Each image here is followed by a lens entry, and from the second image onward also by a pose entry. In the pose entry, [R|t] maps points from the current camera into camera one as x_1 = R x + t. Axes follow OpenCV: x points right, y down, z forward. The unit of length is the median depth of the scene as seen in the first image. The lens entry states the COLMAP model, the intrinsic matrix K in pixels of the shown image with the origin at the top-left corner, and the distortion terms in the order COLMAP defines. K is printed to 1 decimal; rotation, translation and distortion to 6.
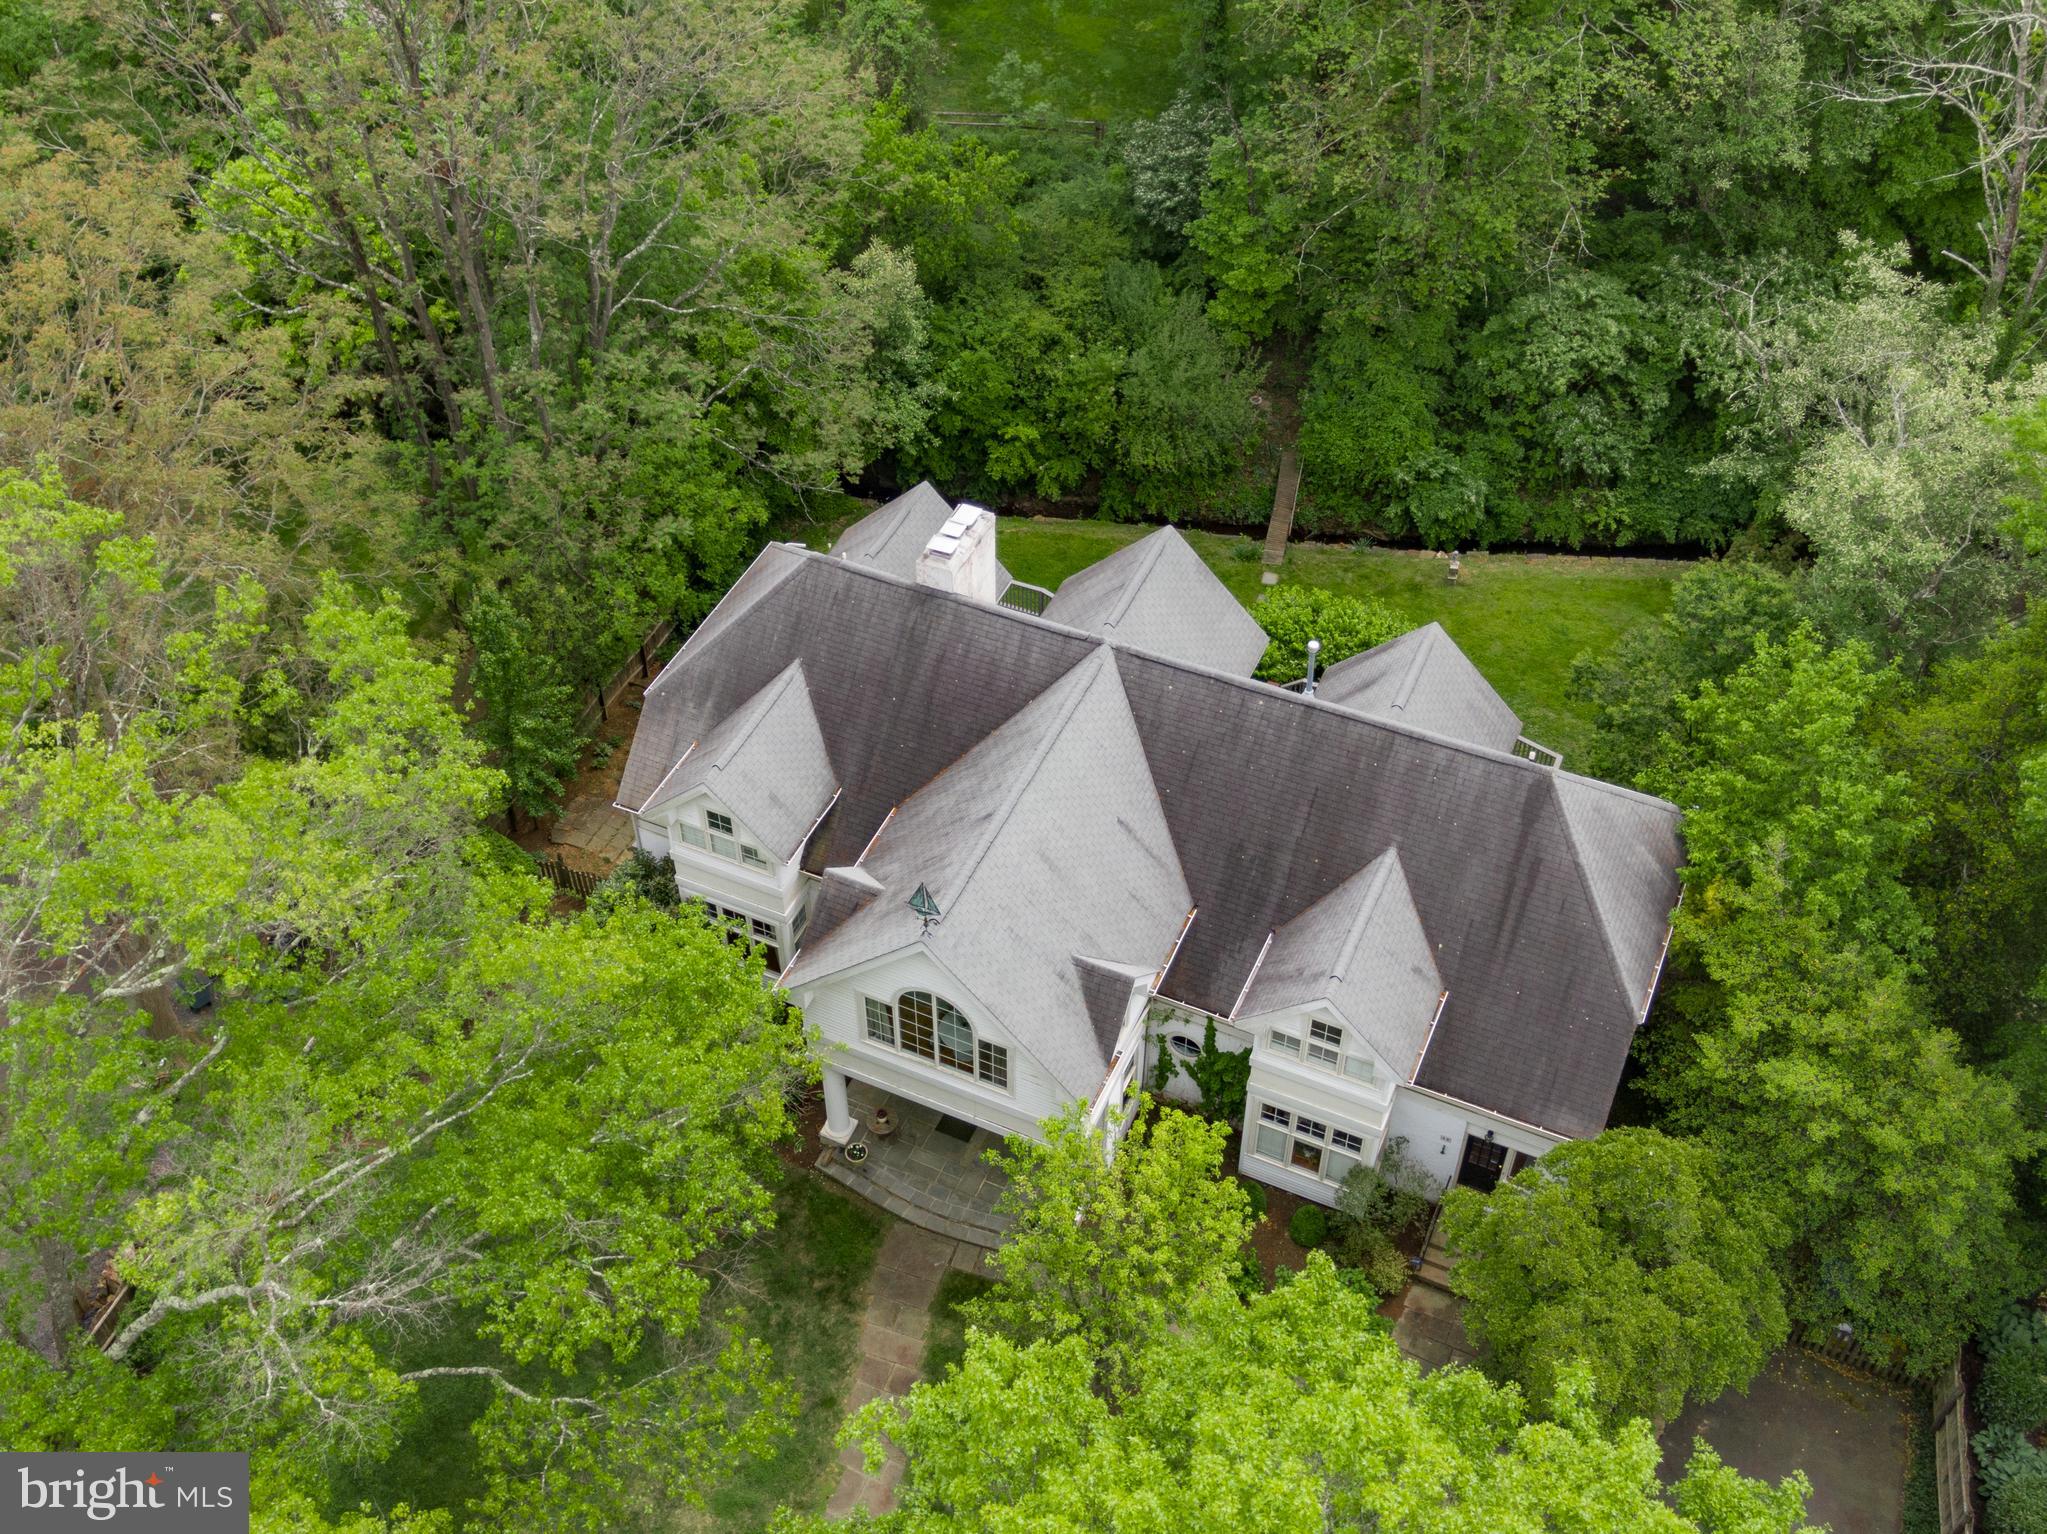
lens RADIAL K [[2147.3, 0, 1023.9], [0, 2147.3, 769.0], [0, 0, 1]] dist [0.018541, 0.000000]
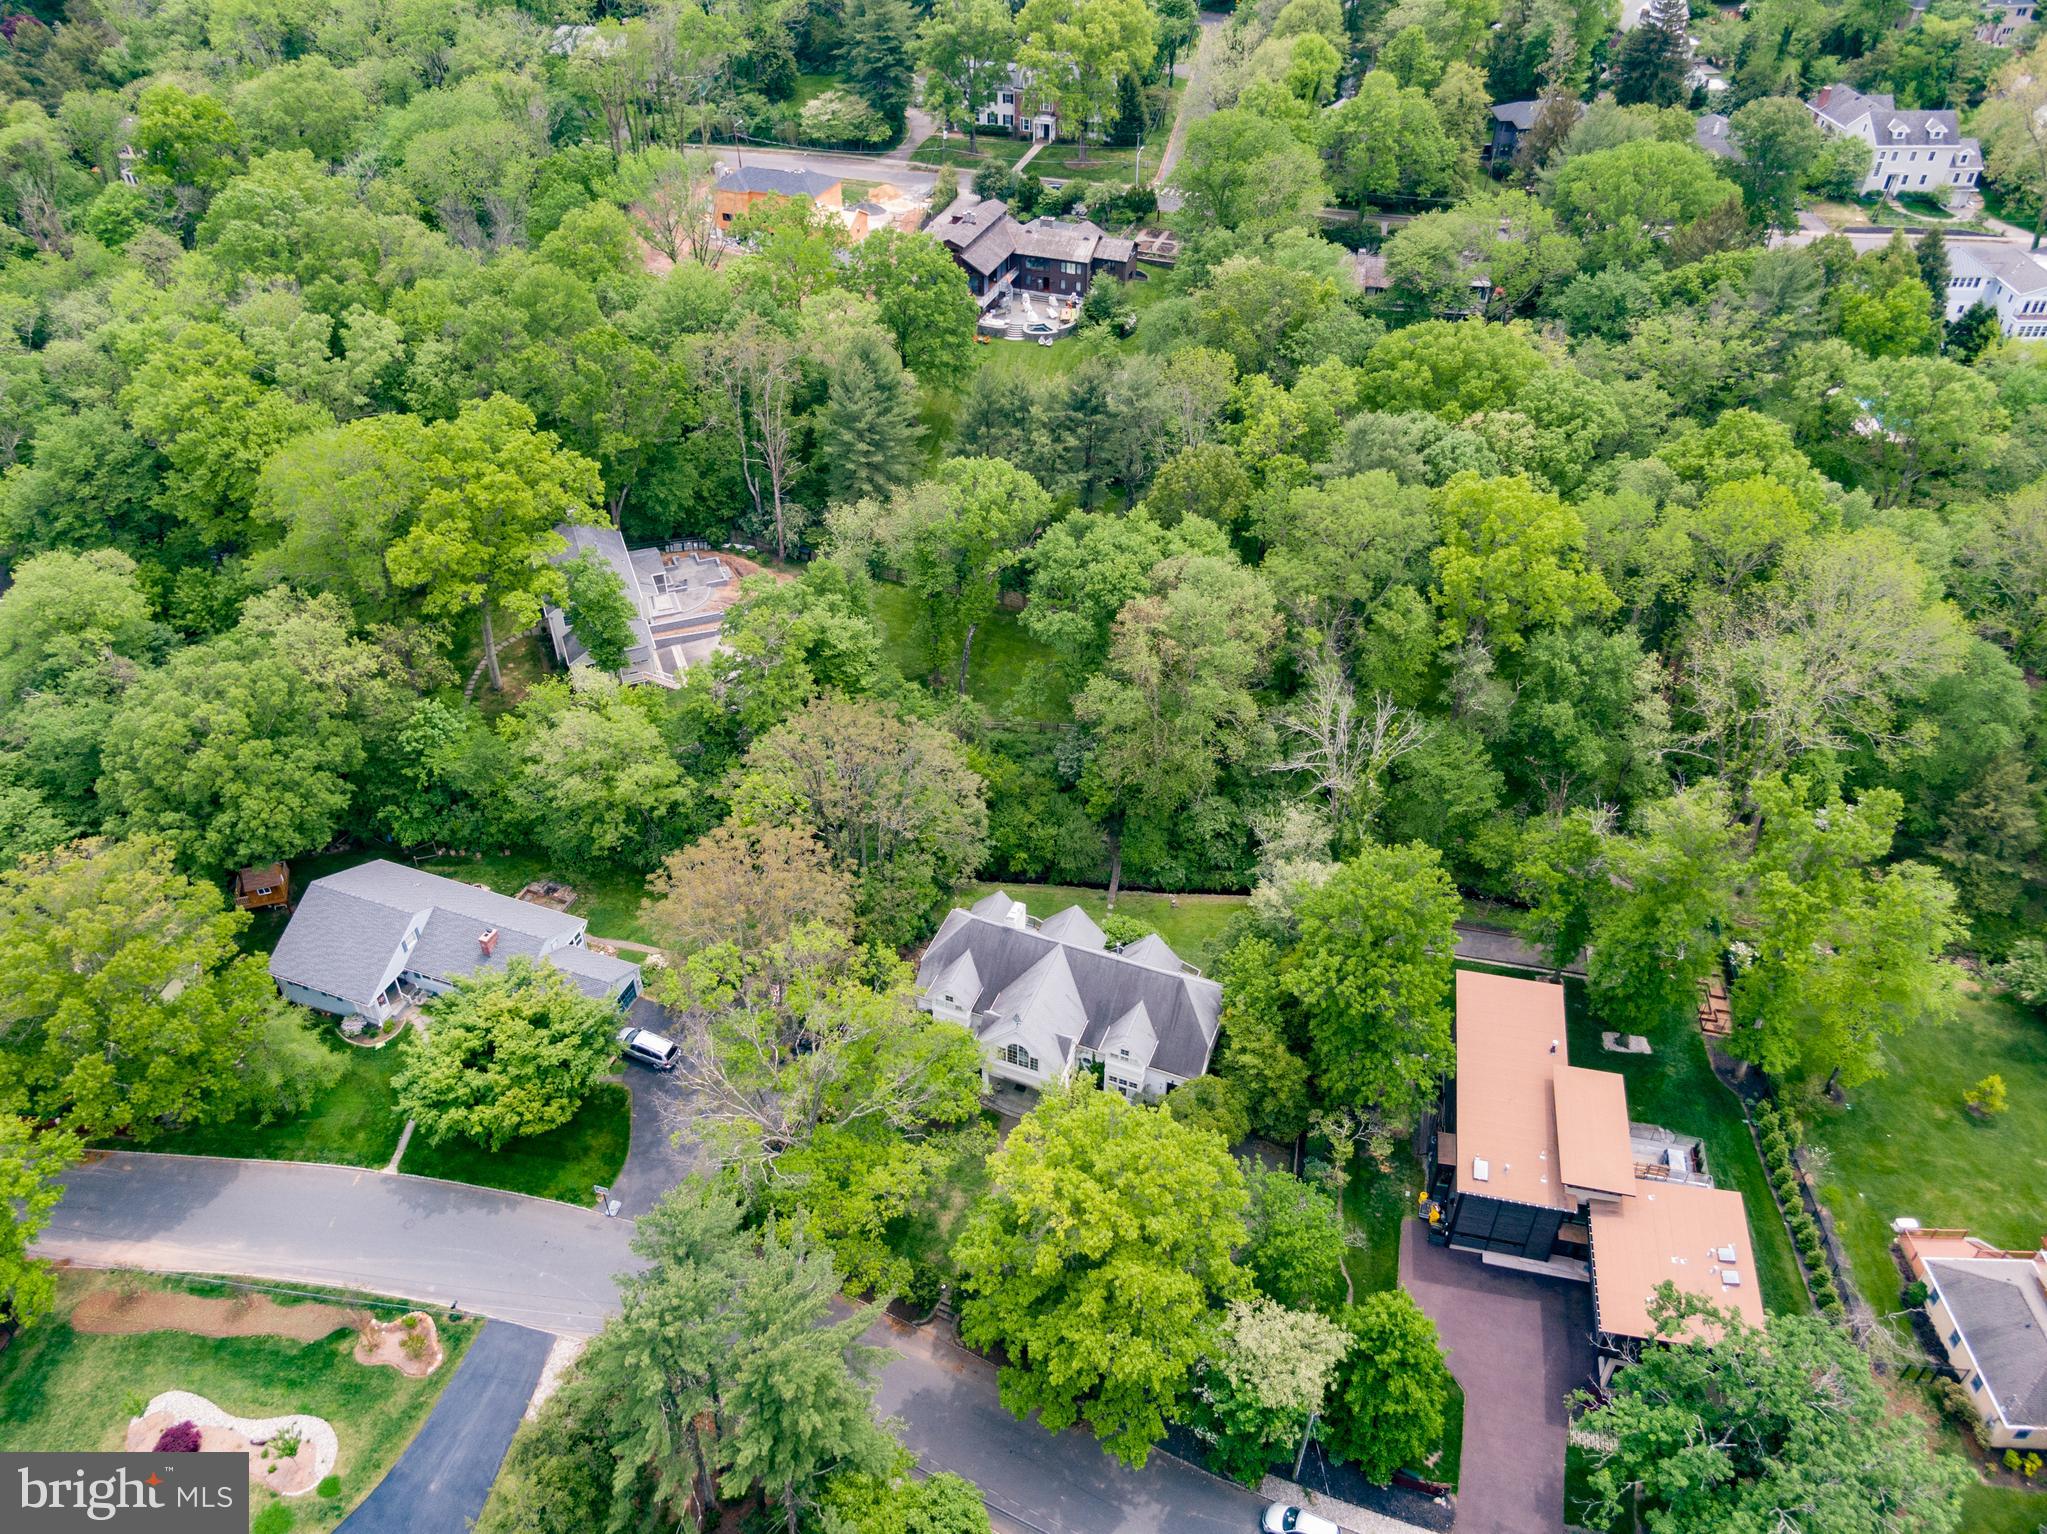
lens RADIAL K [[1420.7, 0, 1017.4], [0, 1420.7, 760.3], [0, 0, 1]] dist [0.011076, 0.001946]
pose [[0.999115, -0.023041, 0.035194, -0.104201], [0.027586, 0.990508, -0.134655, -0.044246], [-0.031758, 0.135507, 0.990267, -1.309069]]
